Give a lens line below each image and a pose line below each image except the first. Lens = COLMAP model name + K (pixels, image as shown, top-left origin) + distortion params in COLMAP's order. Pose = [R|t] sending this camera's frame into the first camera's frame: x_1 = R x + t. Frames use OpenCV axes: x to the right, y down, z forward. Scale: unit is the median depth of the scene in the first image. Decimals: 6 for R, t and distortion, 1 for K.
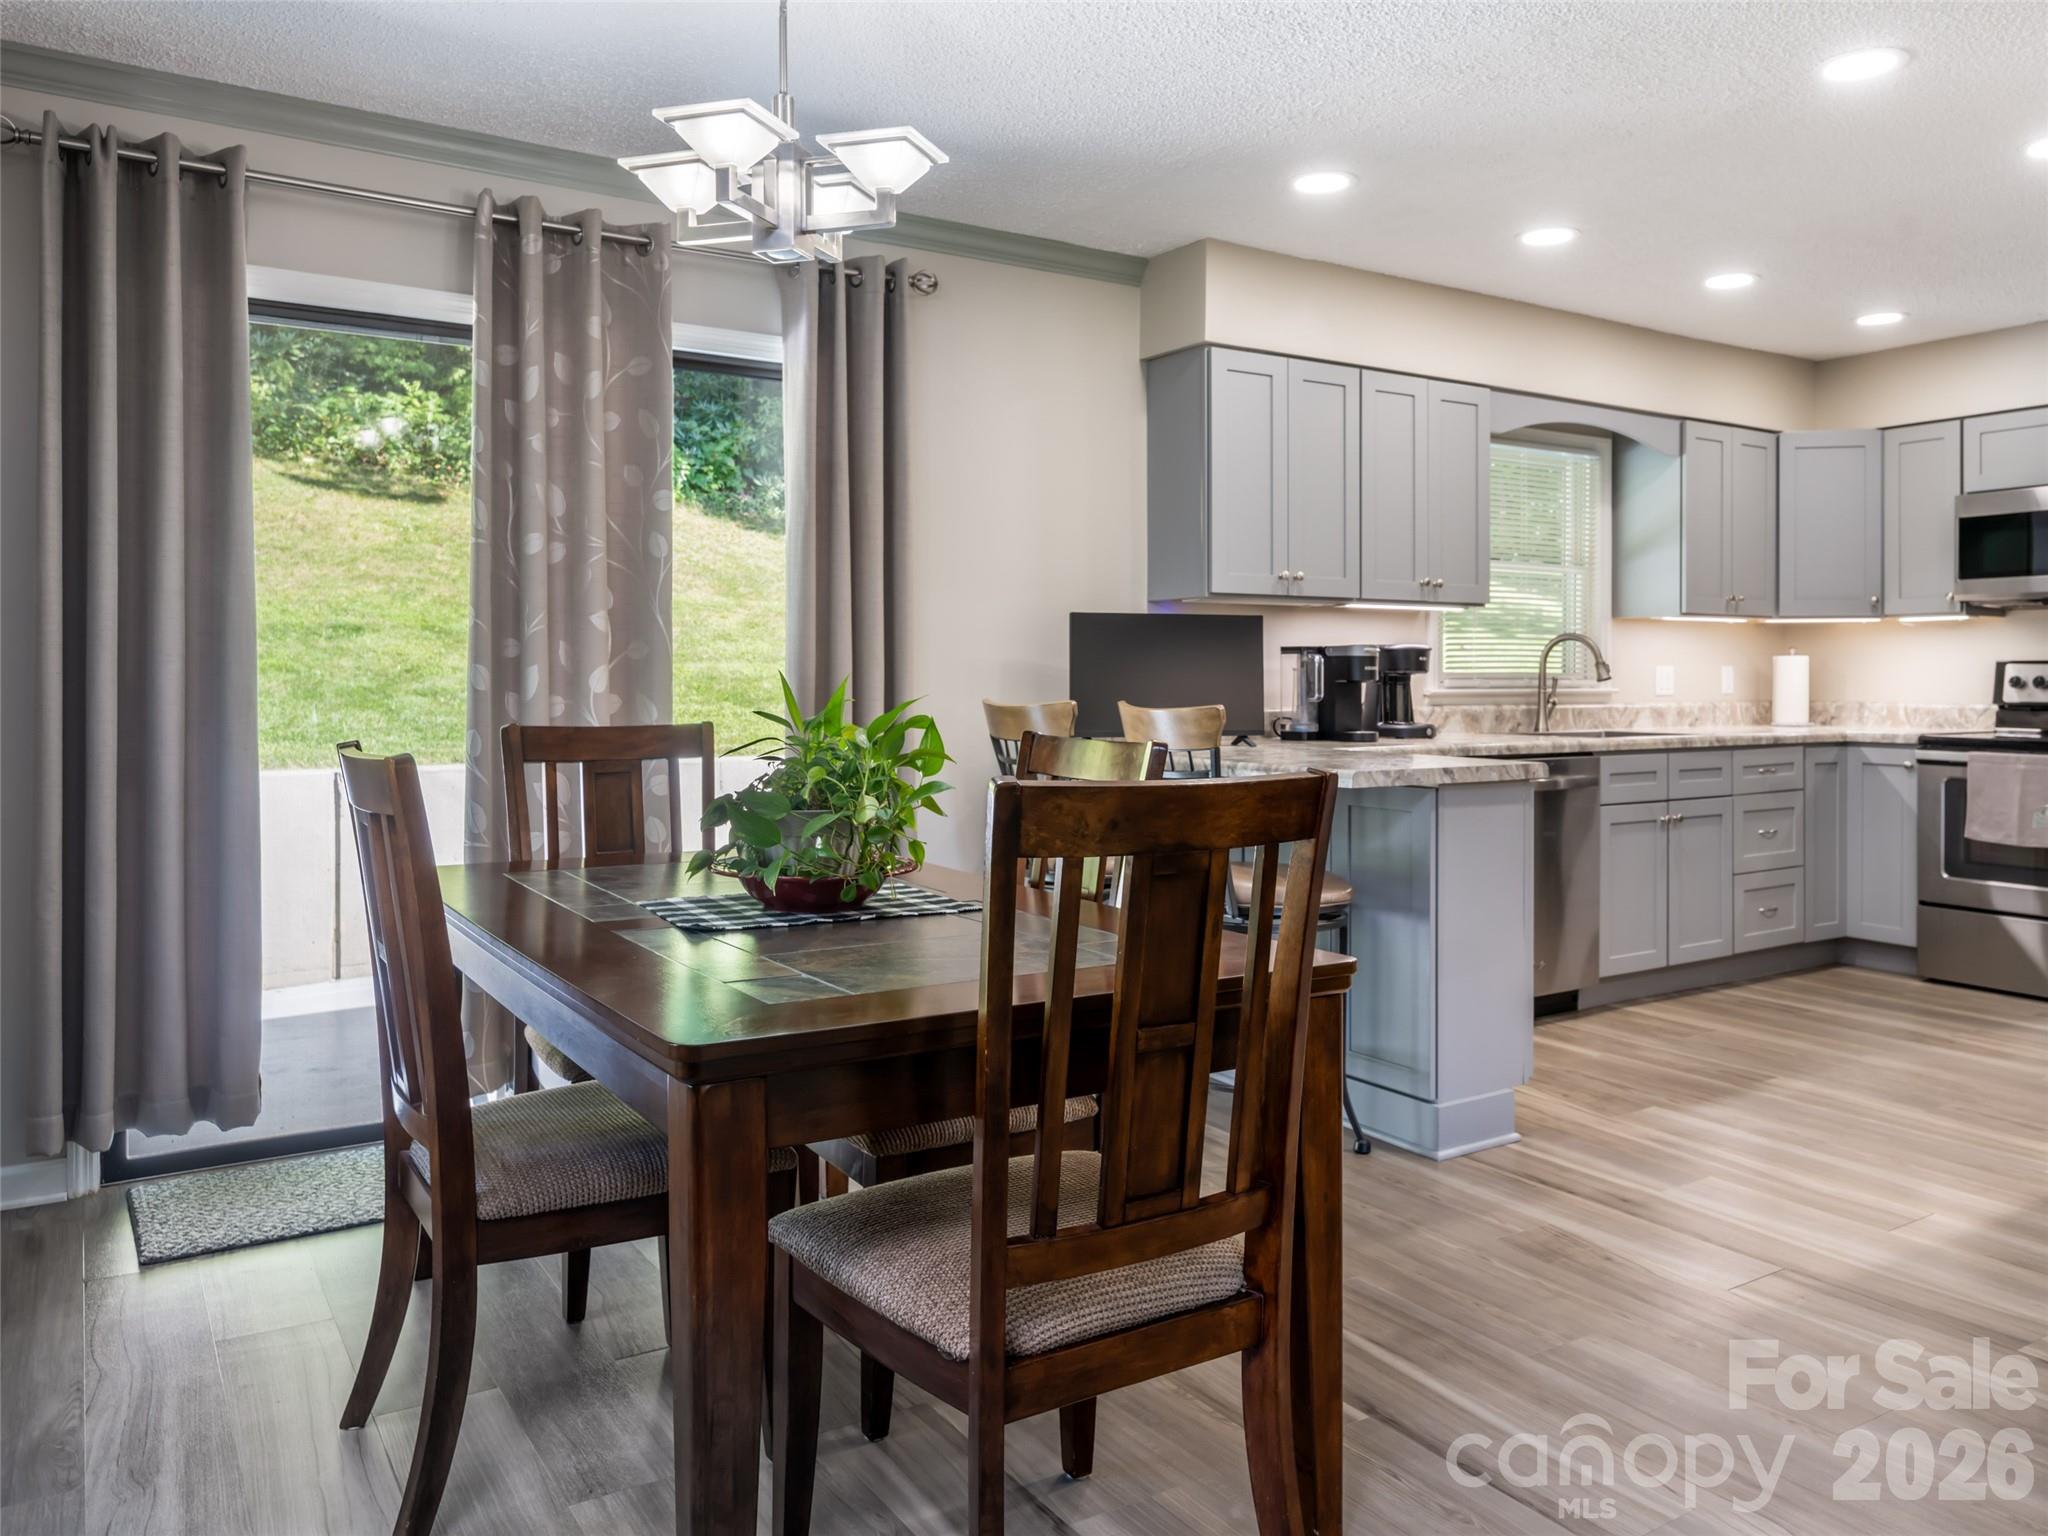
lens RADIAL K [[1485.9, 0, 1088.2], [0, 1485.9, 672.2], [0, 0, 1]] dist [0.003102, 0.000426]
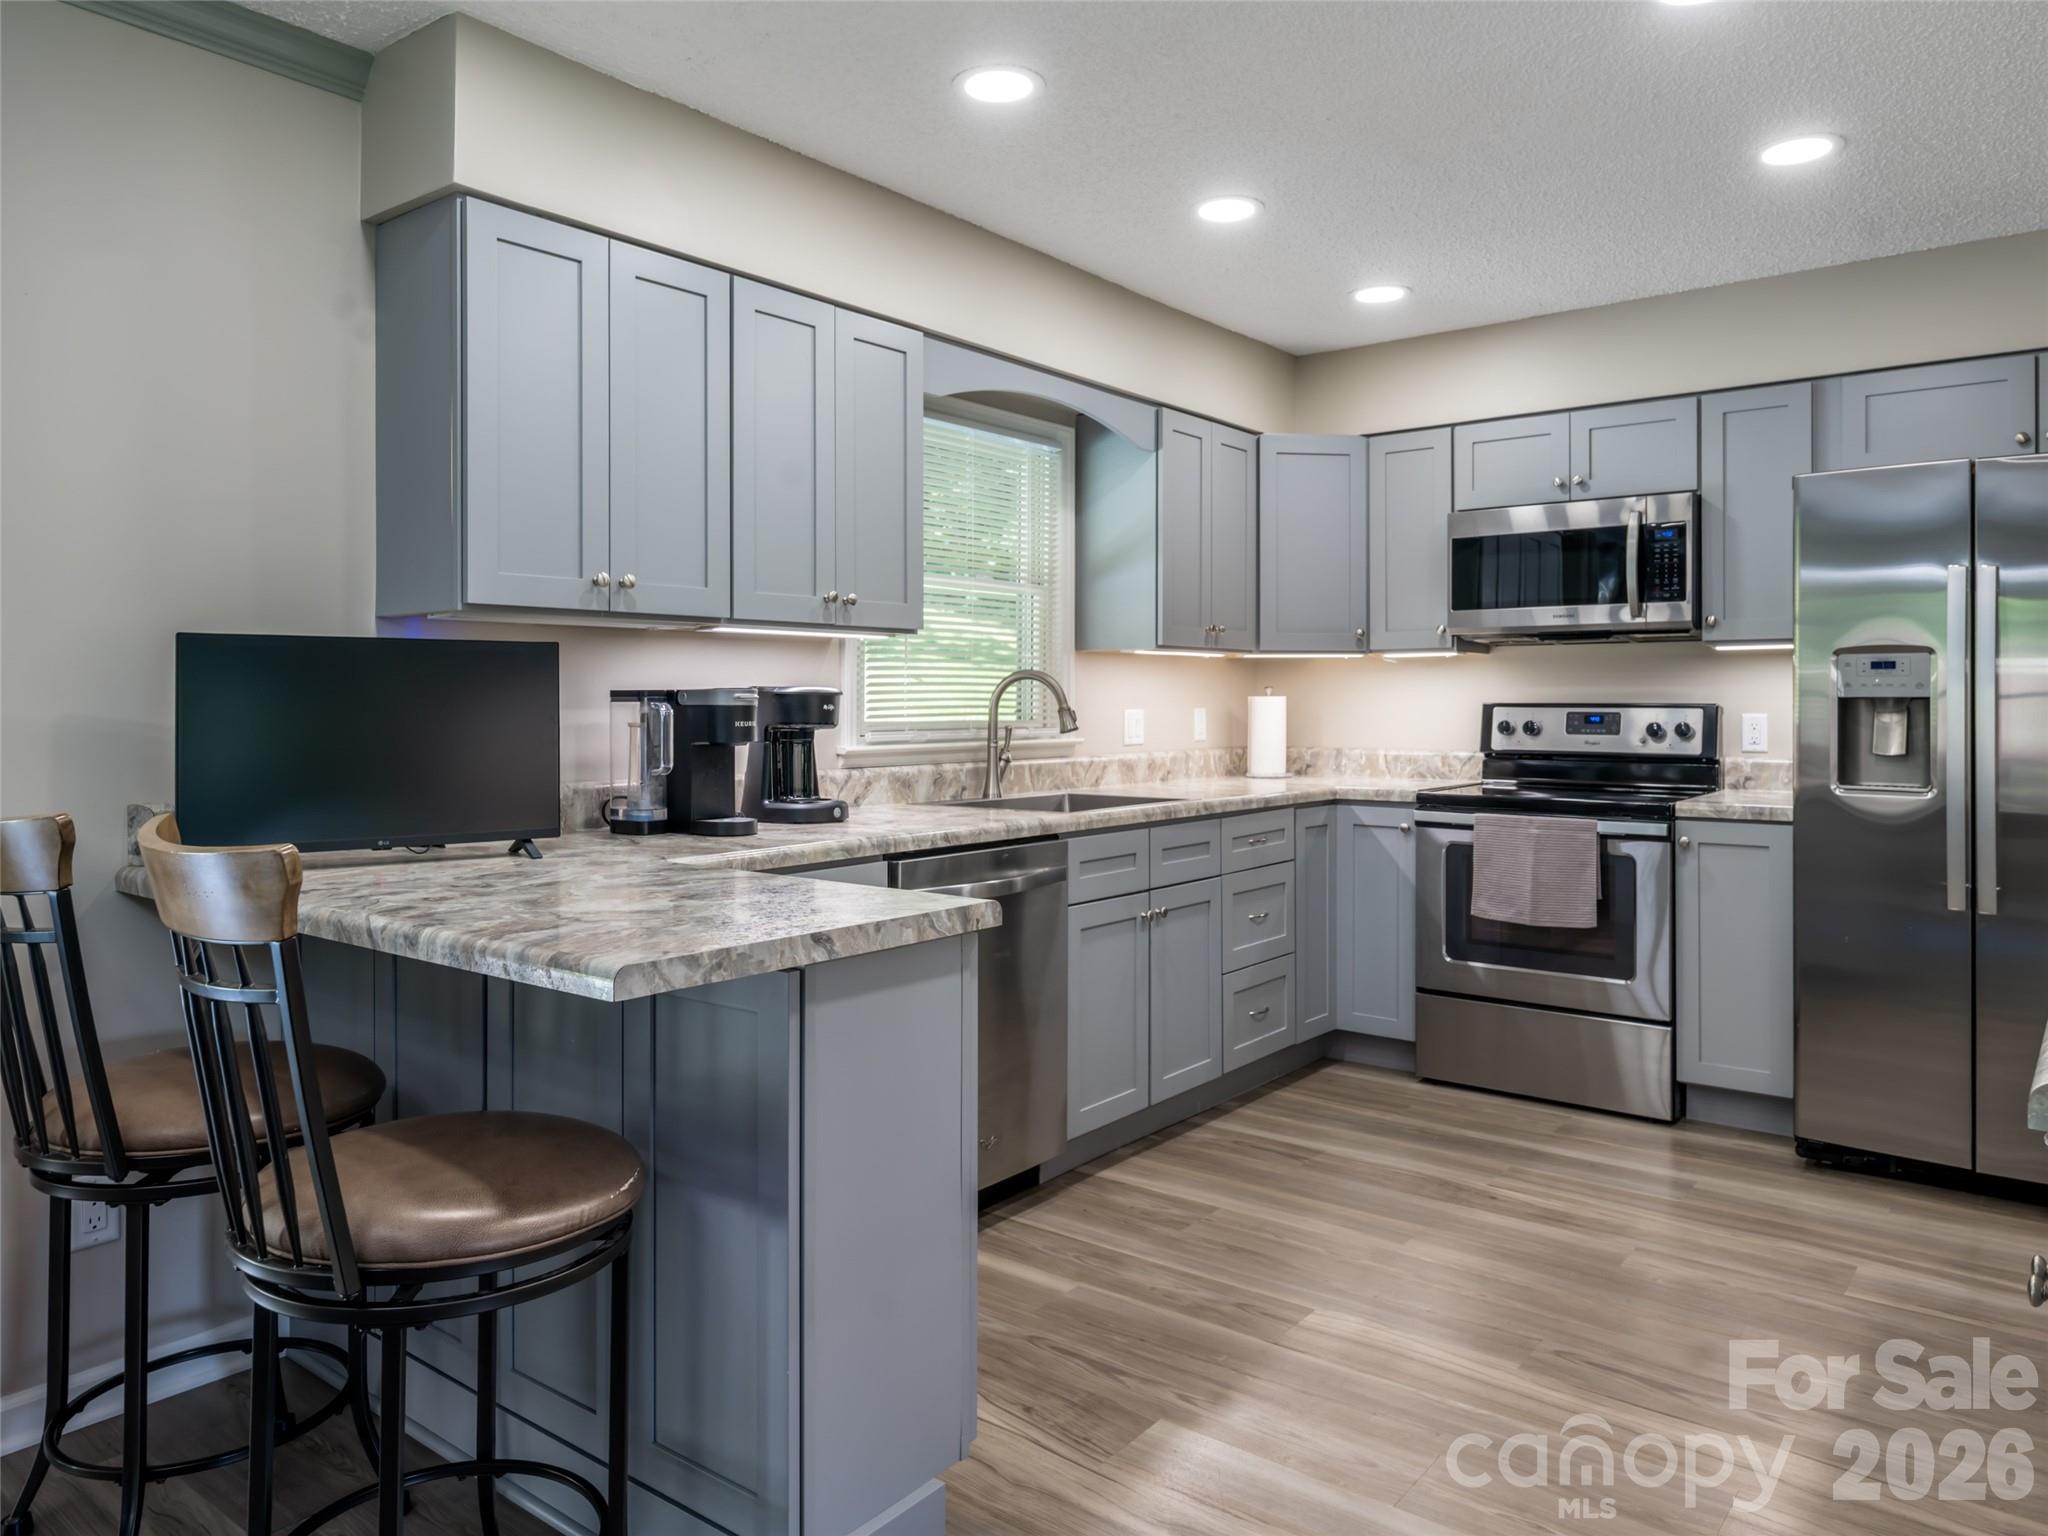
lens RADIAL K [[1405.7, 0, 1029.9], [0, 1405.7, 687.3], [0, 0, 1]] dist [0.002981, 0.005810]
pose [[0.948553, 0.001352, 0.316615, 0.106863], [0.000955, 0.999974, -0.007131, -0.013627], [-0.316616, 0.007066, 0.948527, 0.347436]]
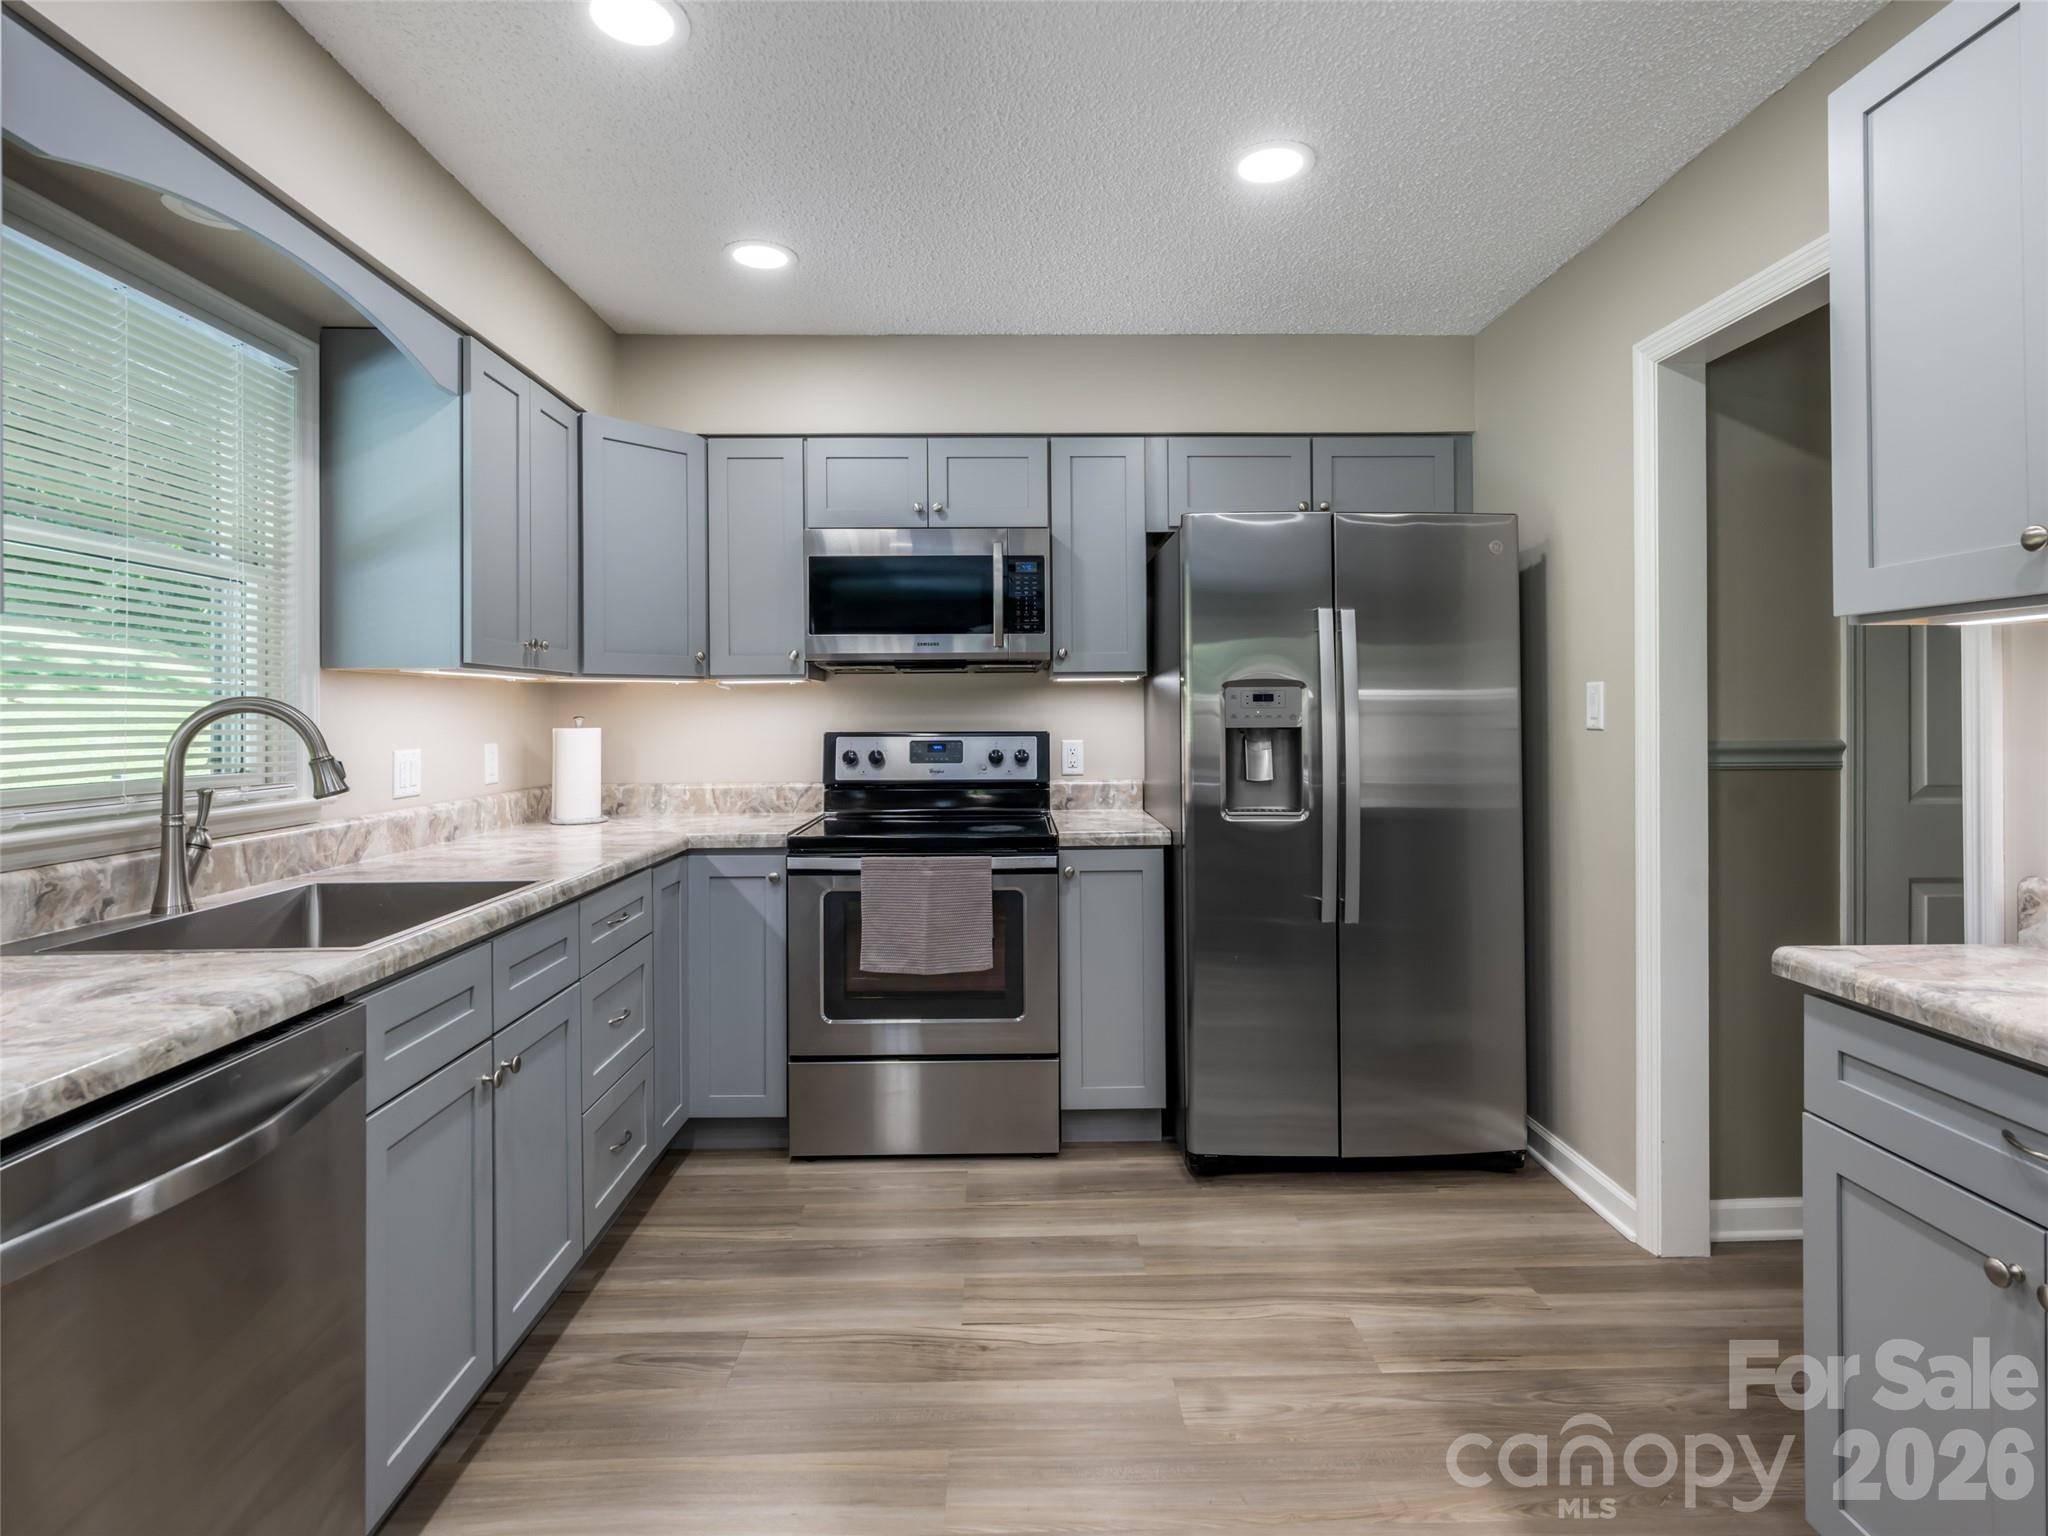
lens RADIAL K [[1046.2, 0, 1038.9], [0, 1046.2, 709.6], [0, 0, 1]] dist [0.000954, -0.000693]
pose [[0.527350, -0.001185, 0.849647, 0.197245], [0.006413, 0.999976, -0.002586, -0.022281], [-0.849624, 0.006813, 0.527345, 0.689962]]
